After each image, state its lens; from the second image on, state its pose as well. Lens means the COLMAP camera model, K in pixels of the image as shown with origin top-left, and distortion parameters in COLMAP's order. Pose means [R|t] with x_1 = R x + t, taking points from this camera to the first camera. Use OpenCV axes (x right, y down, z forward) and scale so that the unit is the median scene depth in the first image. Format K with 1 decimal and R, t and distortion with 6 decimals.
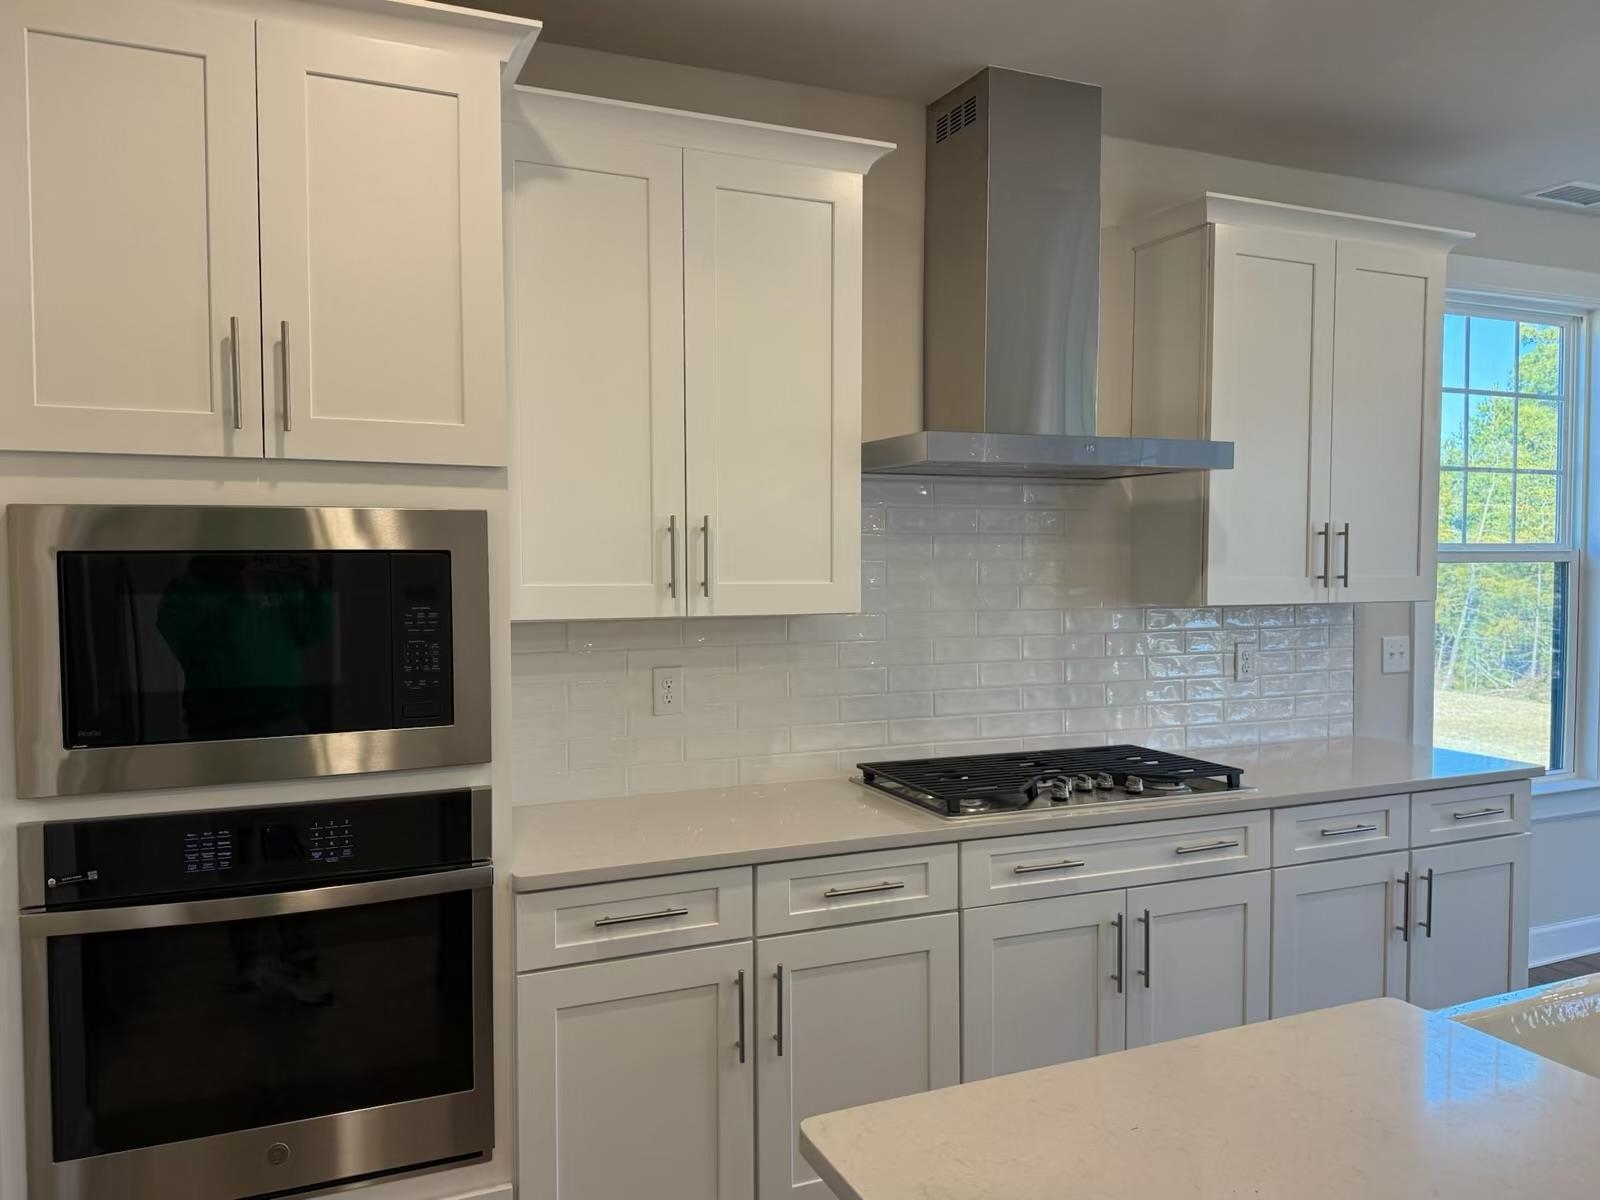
lens RADIAL K [[1158.2, 0, 787.3], [0, 1158.2, 612.8], [0, 0, 1]] dist [0.045034, -0.007366]
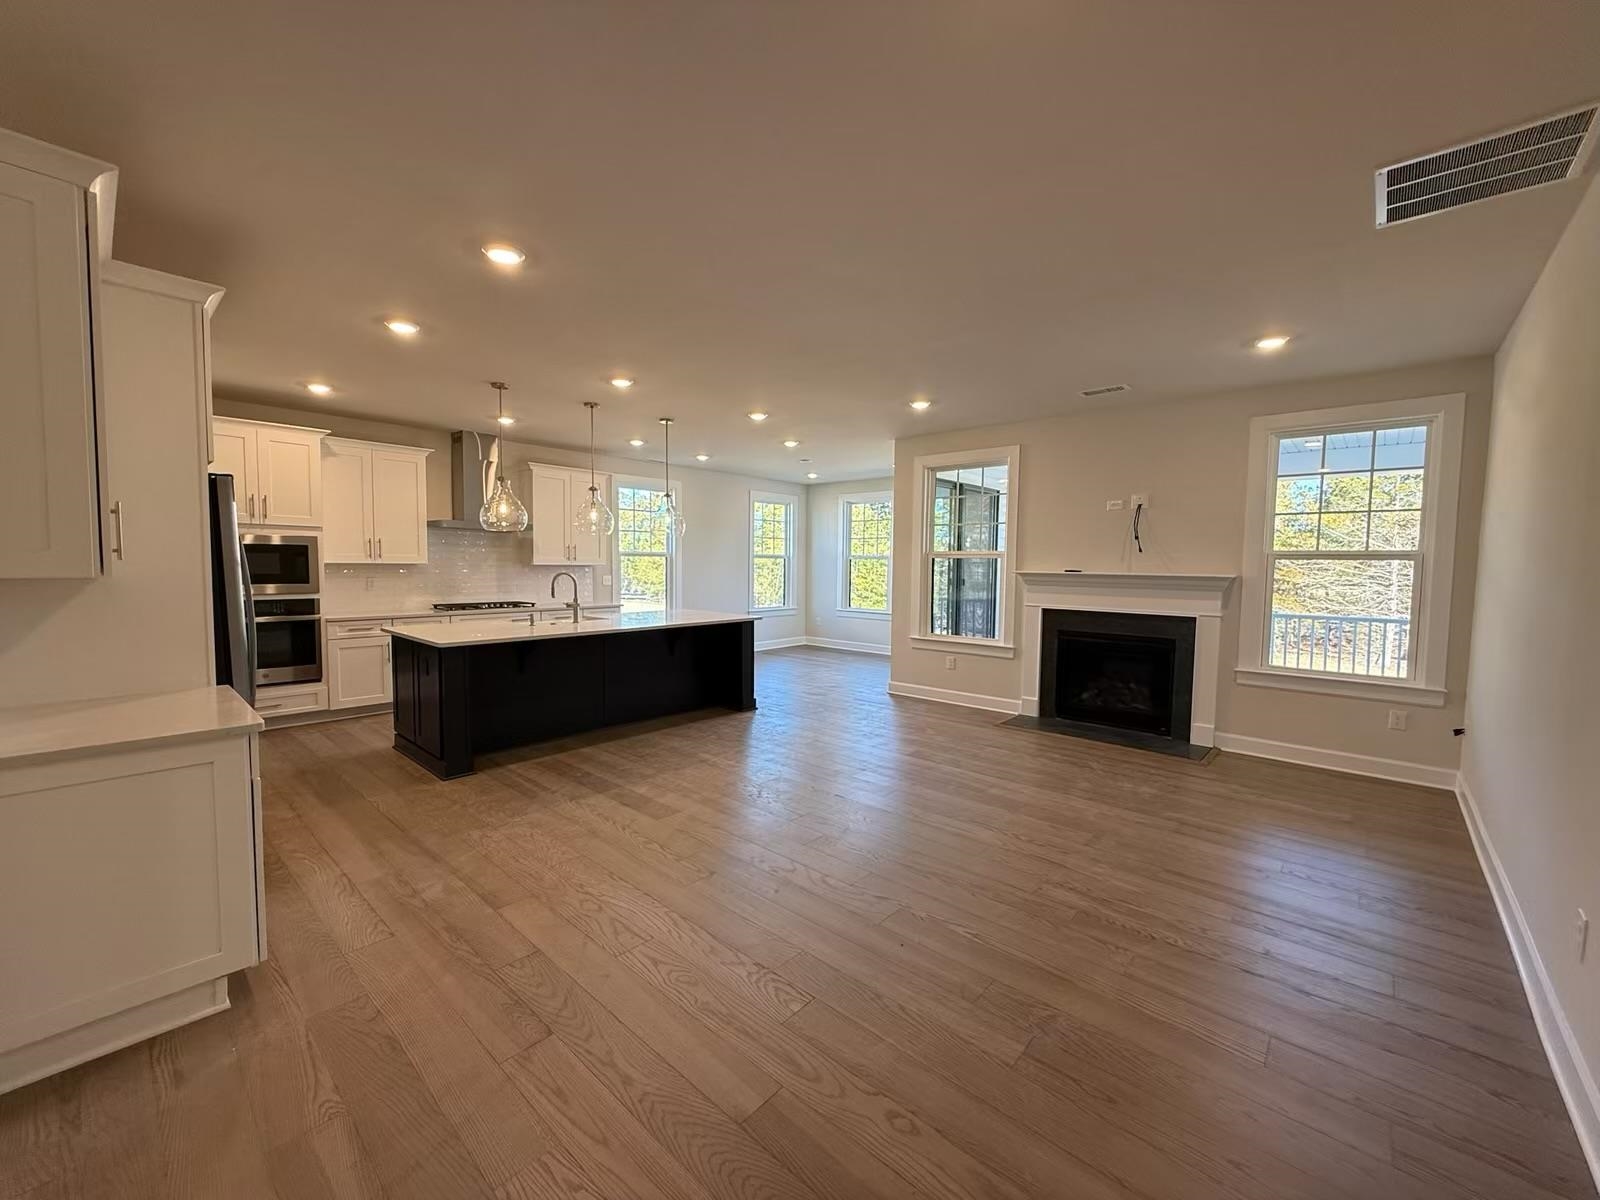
lens RADIAL K [[638.0, 0, 799.4], [0, 638.0, 597.0], [0, 0, 1]] dist [0.000780, 0.000010]
pose [[0.904525, -0.010318, 0.426295, 0.261650], [0.006455, 0.999924, 0.010507, 0.092363], [-0.426371, -0.006752, 0.904523, -1.426922]]
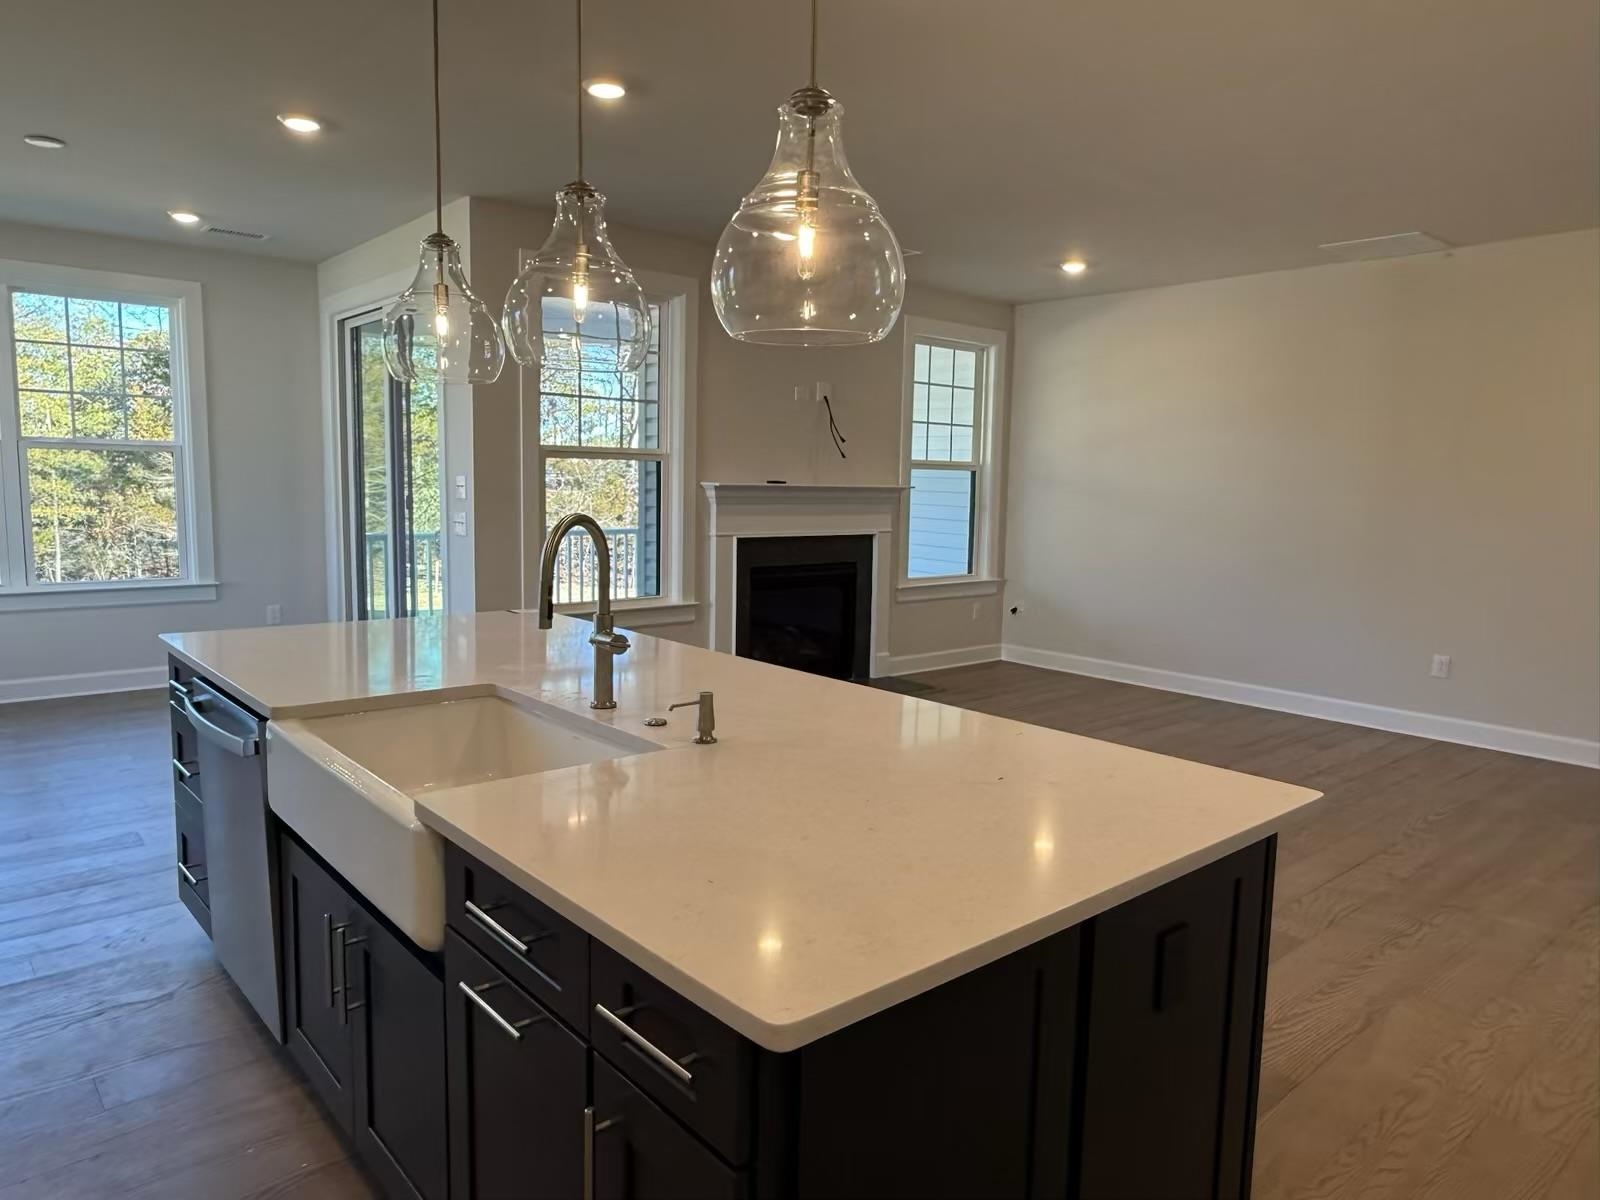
lens RADIAL K [[1044.9, 0, 809.6], [0, 1044.9, 592.0], [0, 0, 1]] dist [-0.009456, 0.015826]
pose [[-0.326618, -0.112844, 0.938396, -0.279523], [0.020257, 0.991783, 0.126314, -0.001355], [-0.944939, 0.060265, -0.321648, 0.485226]]
